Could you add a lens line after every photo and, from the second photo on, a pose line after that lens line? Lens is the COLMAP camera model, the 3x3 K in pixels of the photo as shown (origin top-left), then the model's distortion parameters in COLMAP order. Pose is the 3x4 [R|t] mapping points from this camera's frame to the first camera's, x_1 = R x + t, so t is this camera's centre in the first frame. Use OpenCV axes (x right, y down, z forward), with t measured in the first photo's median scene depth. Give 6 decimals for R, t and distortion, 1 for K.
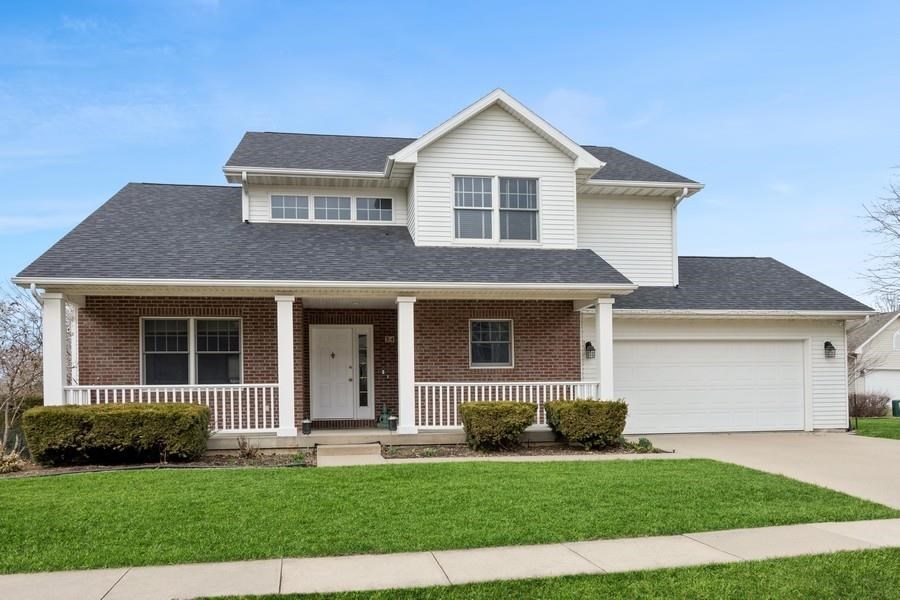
lens RADIAL K [[762.3, 0, 447.9], [0, 762.3, 333.4], [0, 0, 1]] dist [-0.006952, -0.006704]
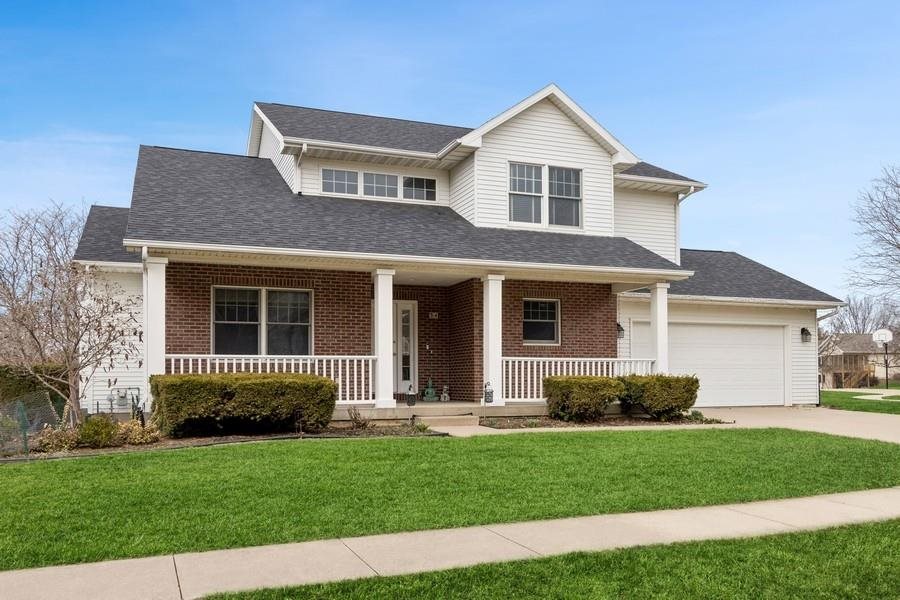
lens RADIAL K [[751.7, 0, 434.6], [0, 751.7, 305.5], [0, 0, 1]] dist [-0.030787, 0.016643]
pose [[0.980811, 0.030414, 0.192576, -0.296663], [-0.028600, 0.999517, -0.012194, 0.007543], [-0.192854, 0.006452, 0.981206, 0.001614]]
